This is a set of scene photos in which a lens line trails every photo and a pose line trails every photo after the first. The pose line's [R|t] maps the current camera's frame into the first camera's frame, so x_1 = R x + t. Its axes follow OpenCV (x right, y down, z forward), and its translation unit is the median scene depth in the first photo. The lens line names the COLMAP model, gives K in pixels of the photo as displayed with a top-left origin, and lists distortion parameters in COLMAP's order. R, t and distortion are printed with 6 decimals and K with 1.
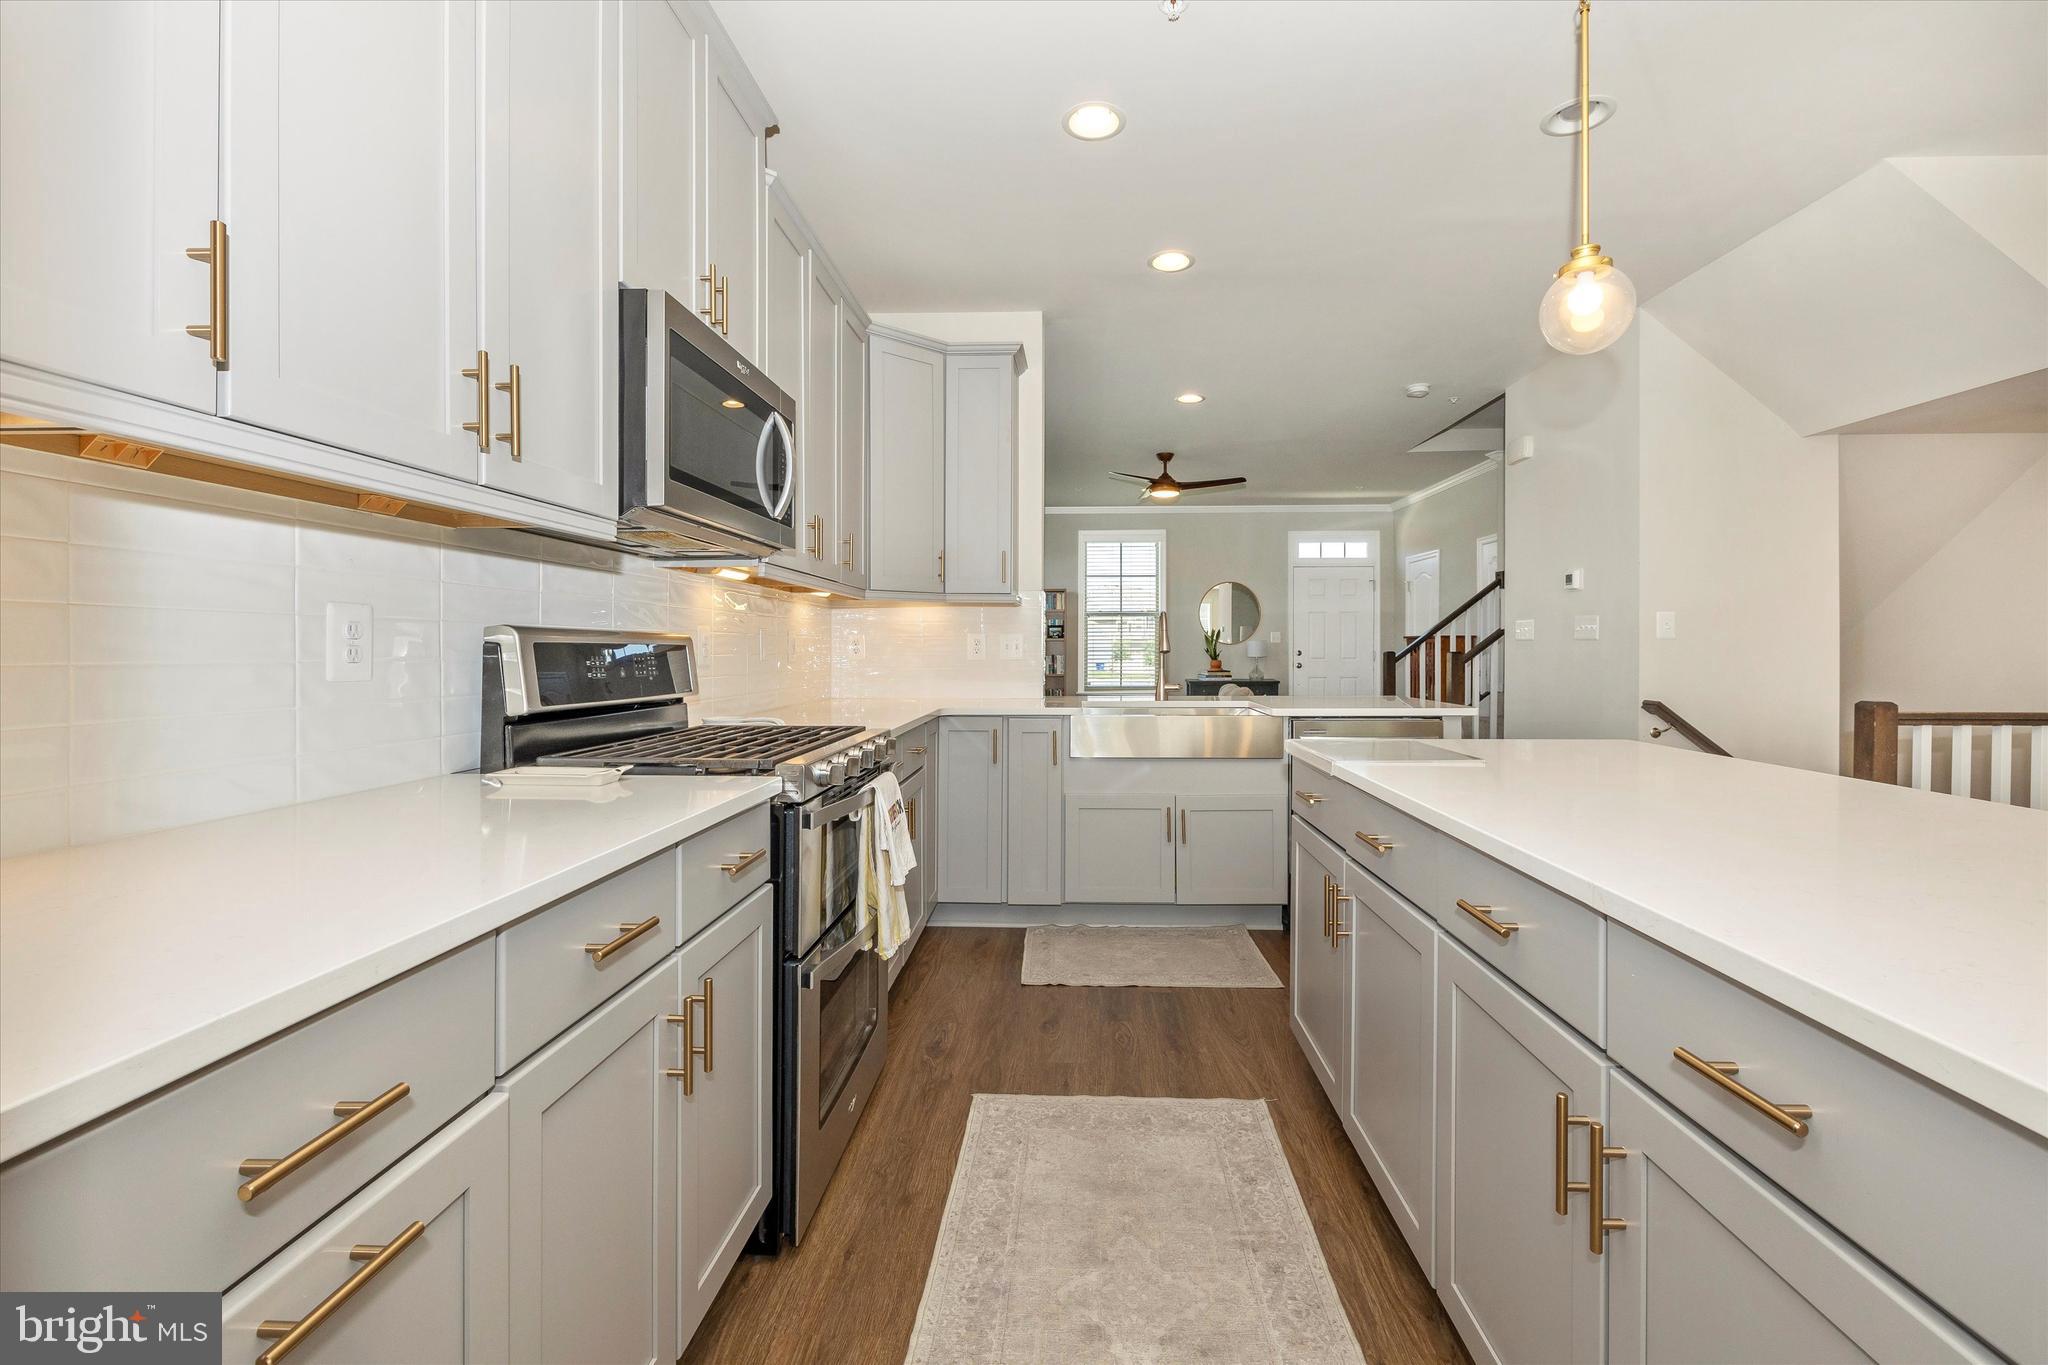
lens RADIAL K [[864.3, 0, 1043.9], [0, 864.3, 673.0], [0, 0, 1]] dist [-0.012906, 0.000037]
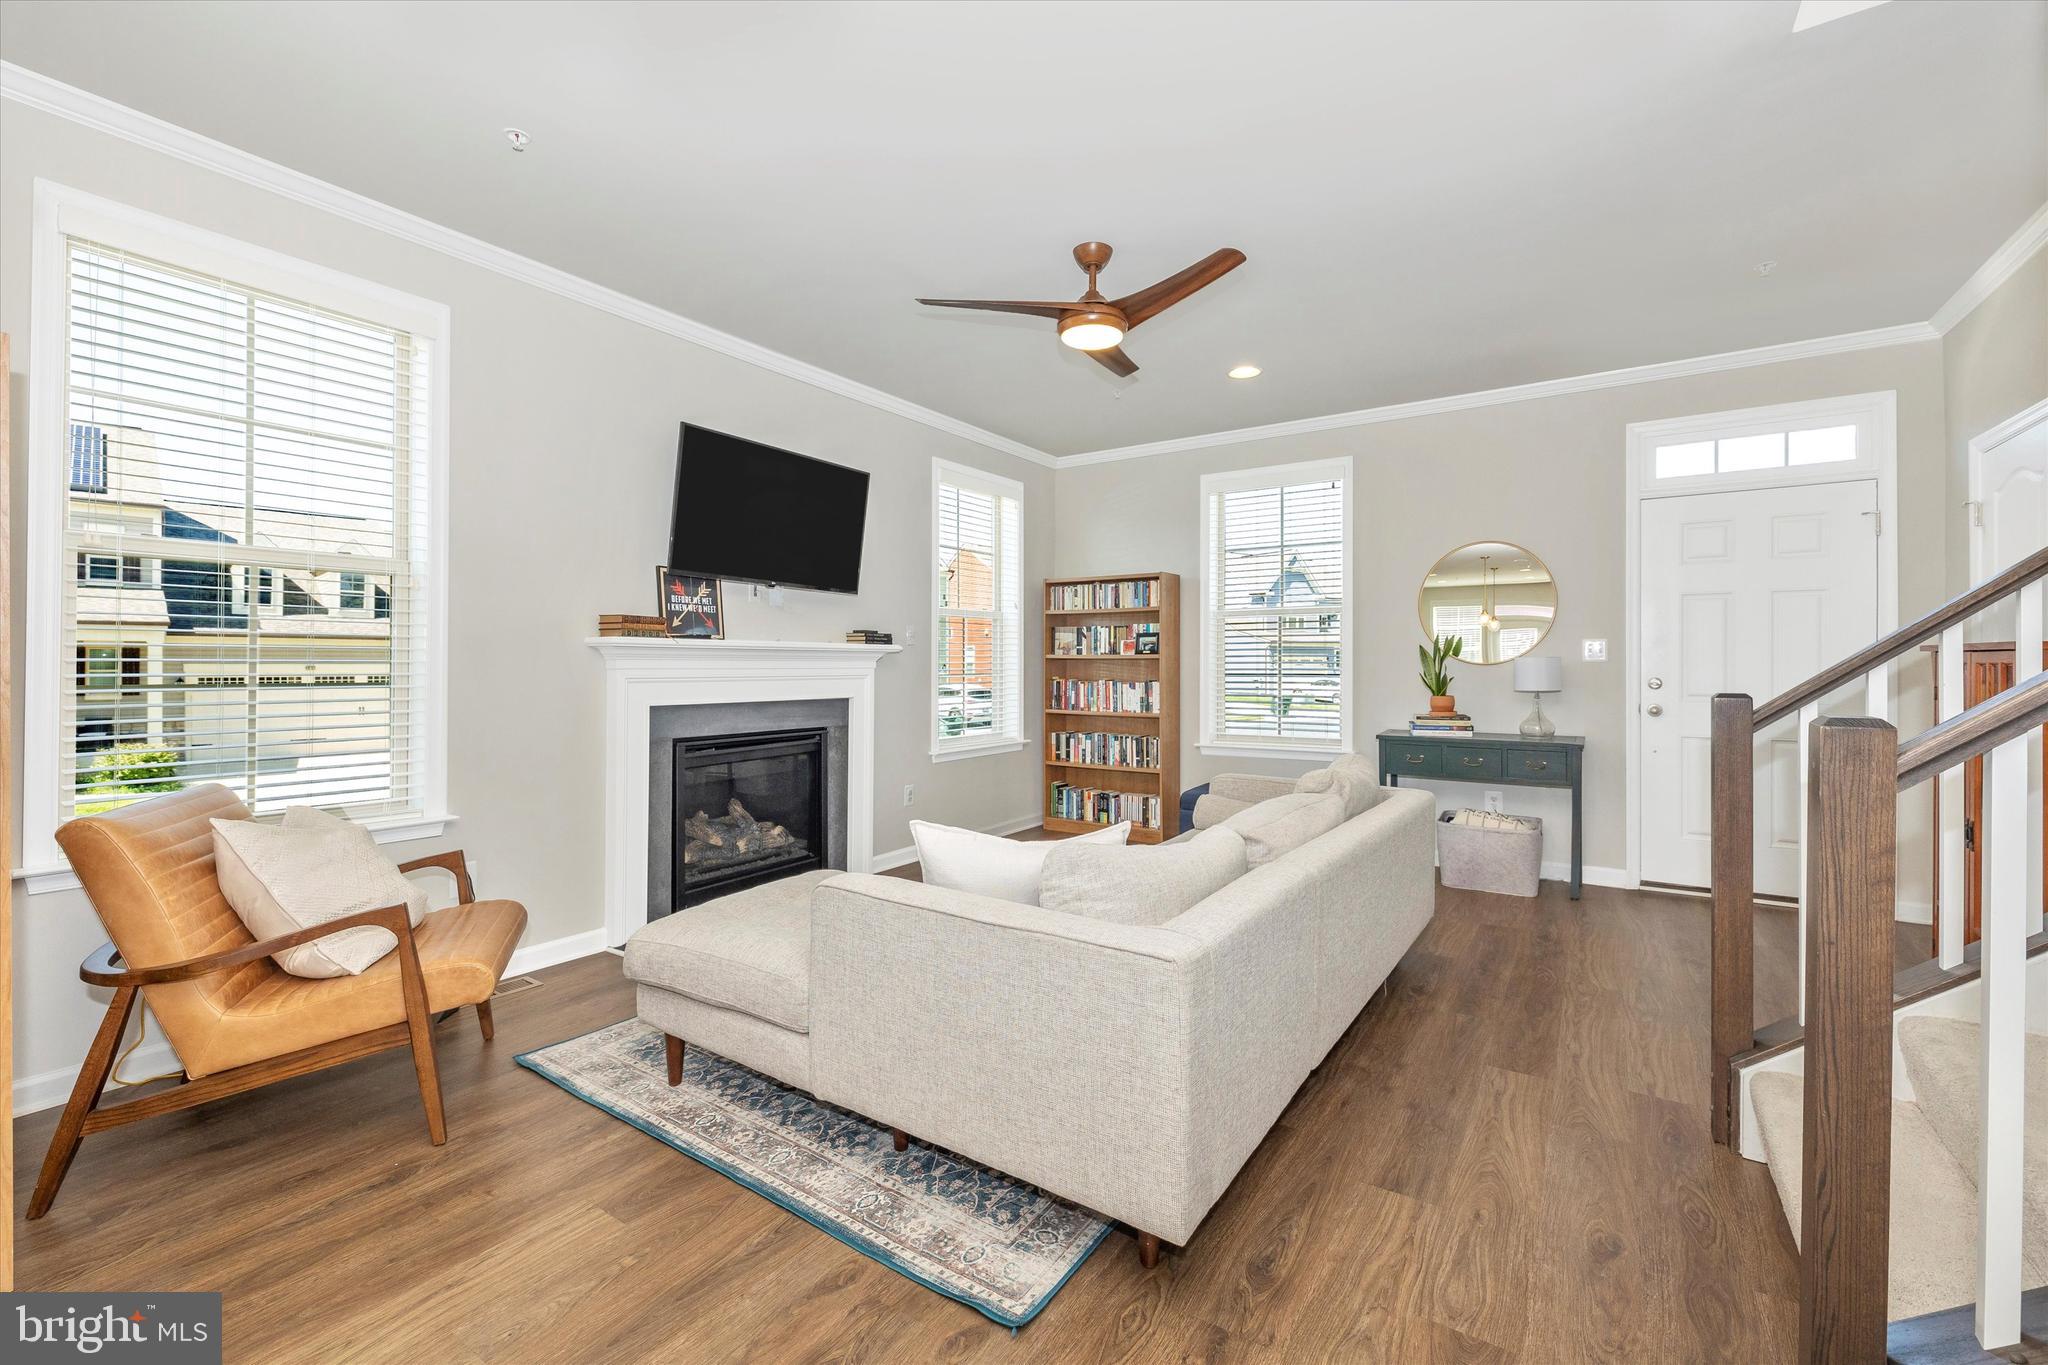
lens RADIAL K [[840.1, 0, 1029.5], [0, 840.1, 662.6], [0, 0, 1]] dist [-0.001367, 0.000094]
pose [[0.846482, 0.005753, -0.532386, 0.345764], [-0.020738, 0.999539, -0.022173, -0.024223], [0.532013, 0.029810, 0.846212, 0.607178]]
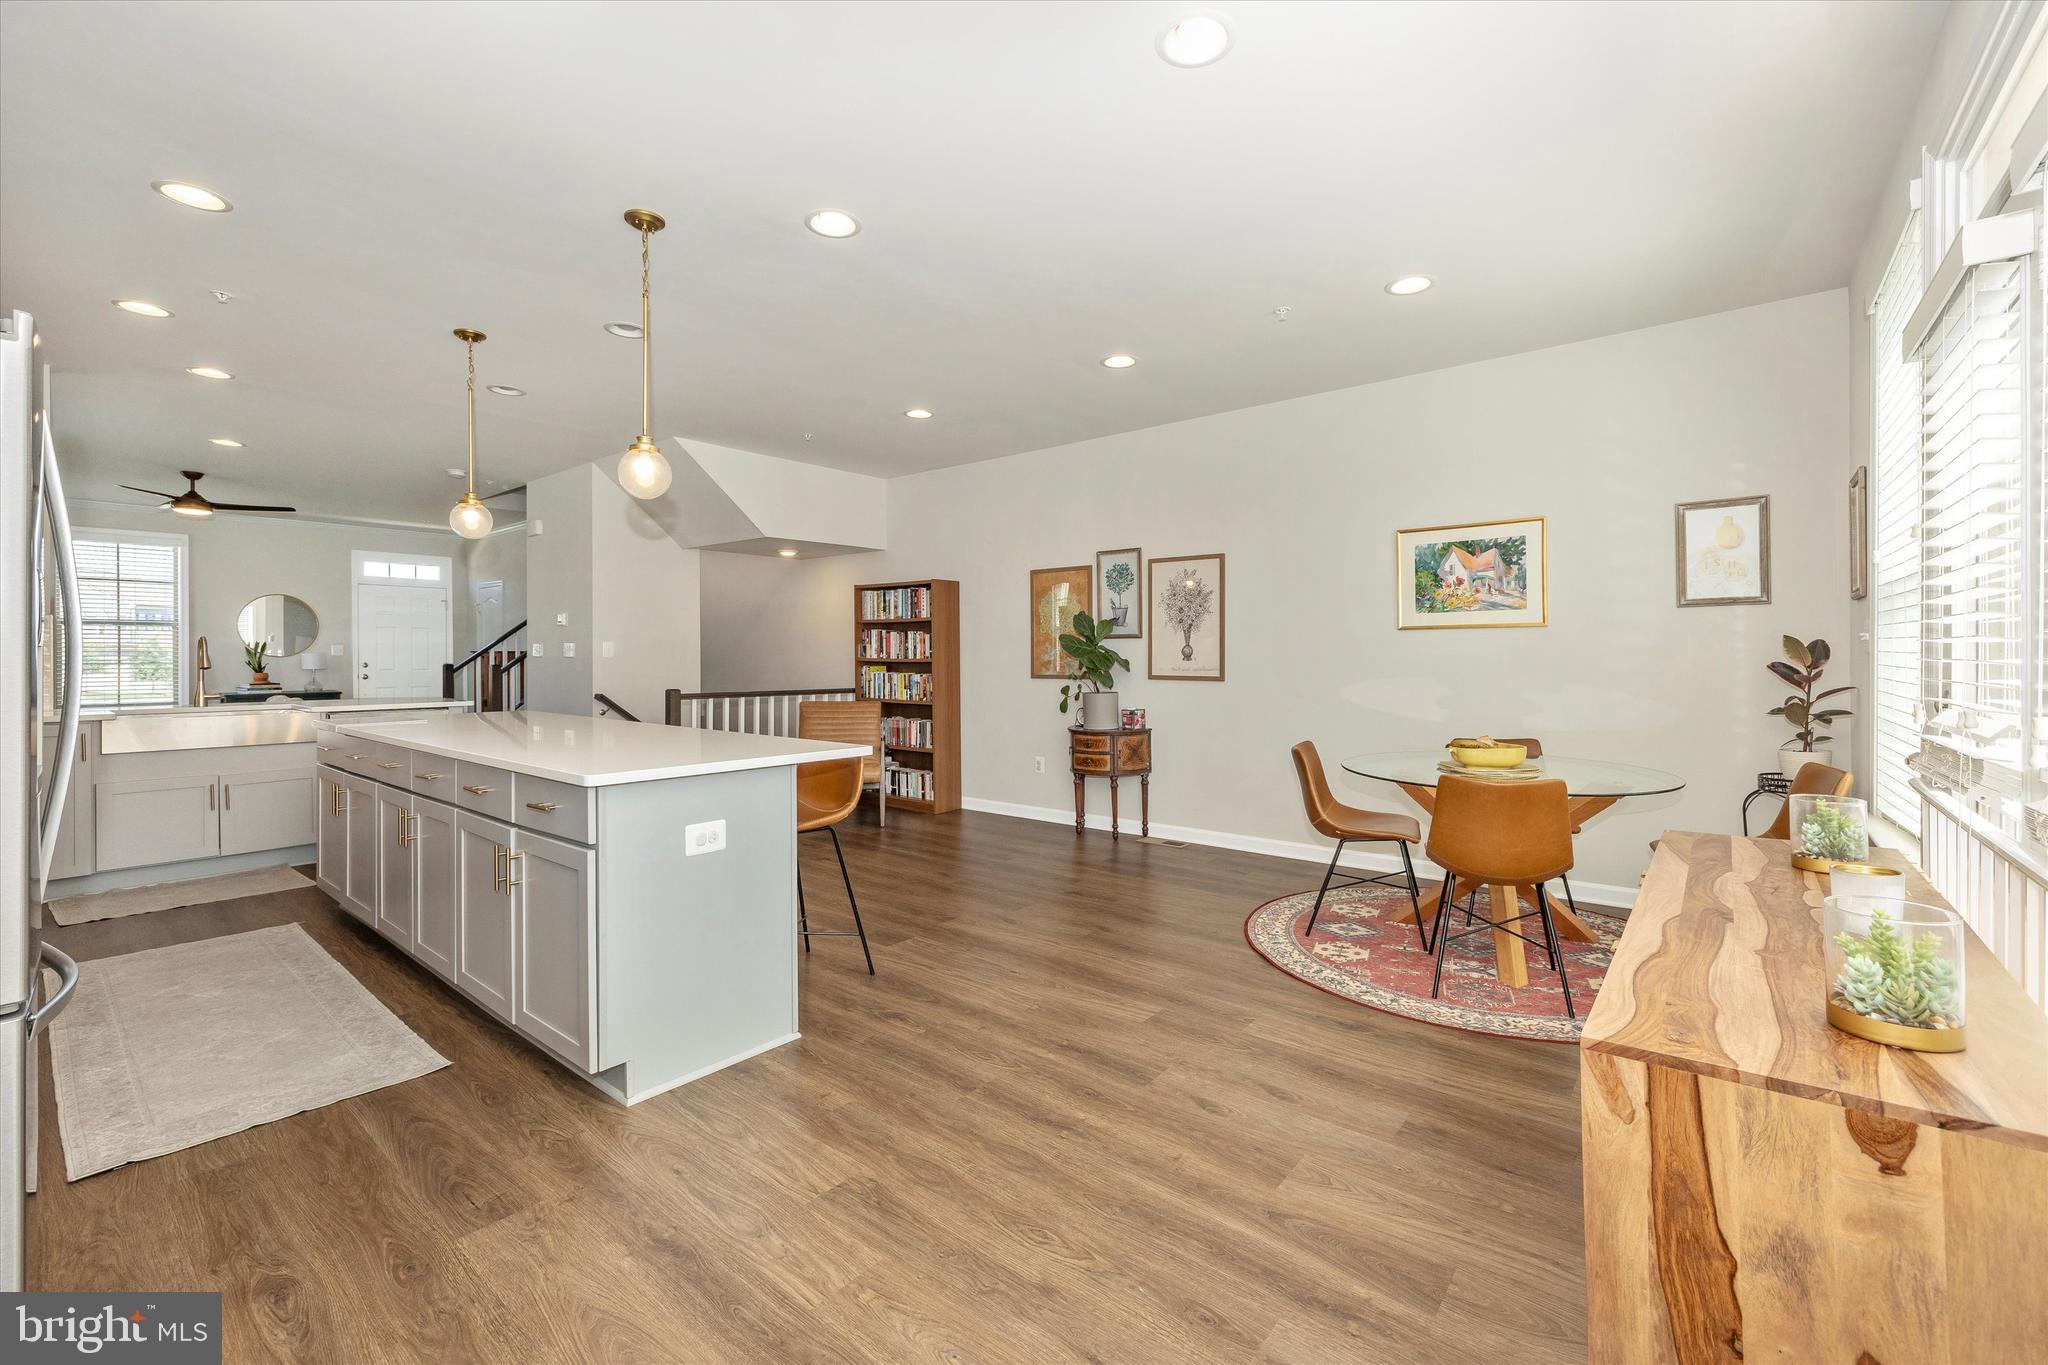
lens RADIAL K [[852.4, 0, 1024.8], [0, 852.4, 660.5], [0, 0, 1]] dist [0.011222, 0.000297]
pose [[0.604435, -0.001376, 0.796653, -0.076859], [0.021148, 0.999674, -0.014319, 0.004747], [-0.796374, 0.025503, 0.604267, -0.394828]]
